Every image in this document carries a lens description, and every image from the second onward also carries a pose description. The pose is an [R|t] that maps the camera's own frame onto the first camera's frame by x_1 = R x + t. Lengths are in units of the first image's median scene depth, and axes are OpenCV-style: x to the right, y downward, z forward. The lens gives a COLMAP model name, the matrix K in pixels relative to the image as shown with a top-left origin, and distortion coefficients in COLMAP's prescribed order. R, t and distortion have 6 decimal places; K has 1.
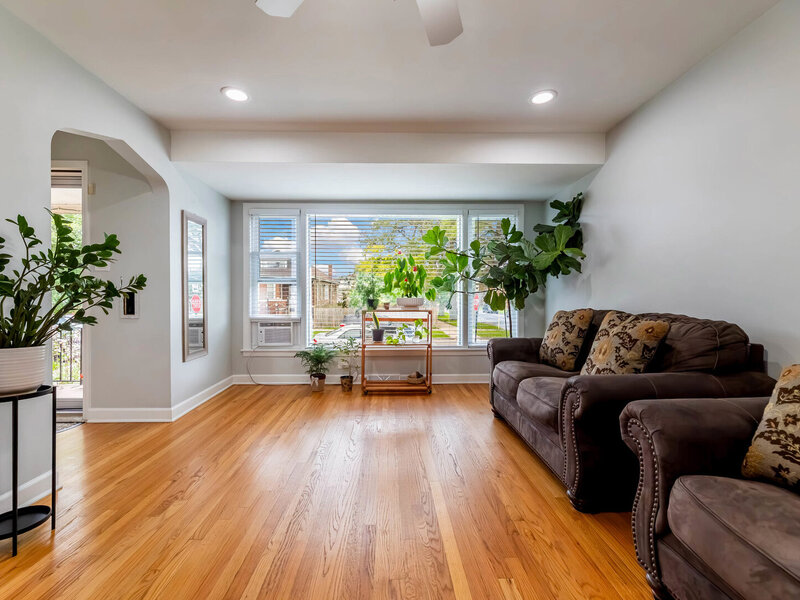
lens RADIAL K [[359.8, 0, 401.9], [0, 359.8, 297.5], [0, 0, 1]] dist [0.001098, -0.000310]
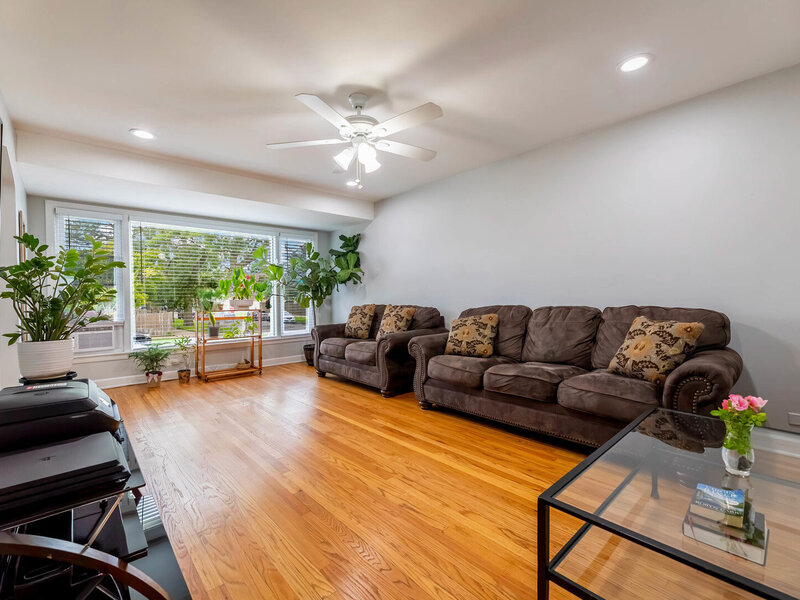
lens RADIAL K [[359.8, 0, 391.8], [0, 359.8, 300.5], [0, 0, 1]] dist [0.001098, -0.000310]
pose [[0.768949, -0.015328, 0.639126, -0.534191], [0.014344, 0.999875, 0.006722, 0.002349], [-0.639149, 0.003999, 0.769073, -0.420719]]
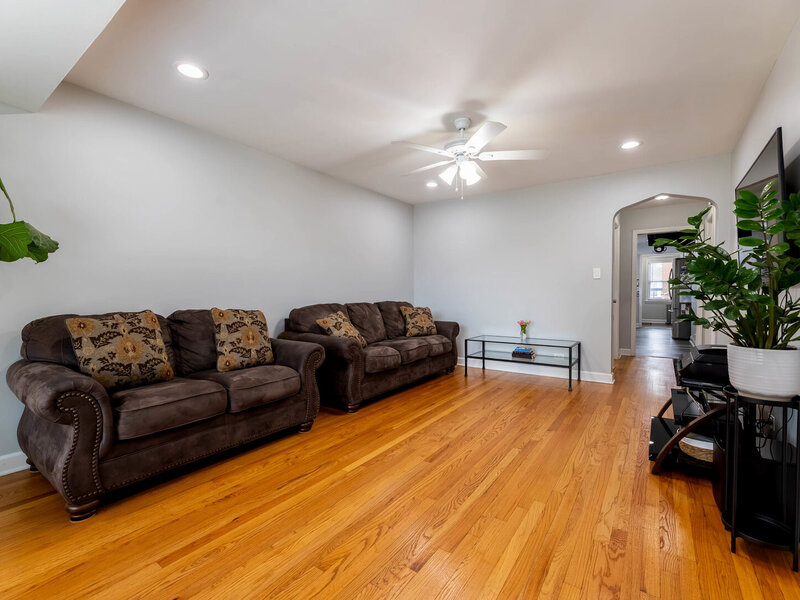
lens RADIAL K [[359.8, 0, 397.4], [0, 359.8, 298.6], [0, 0, 1]] dist [0.001098, -0.000310]
pose [[-0.798774, -0.004847, 0.601612, -0.491260], [0.002362, 0.999935, 0.011192, -0.001300], [-0.601627, 0.010361, -0.798710, 1.298904]]
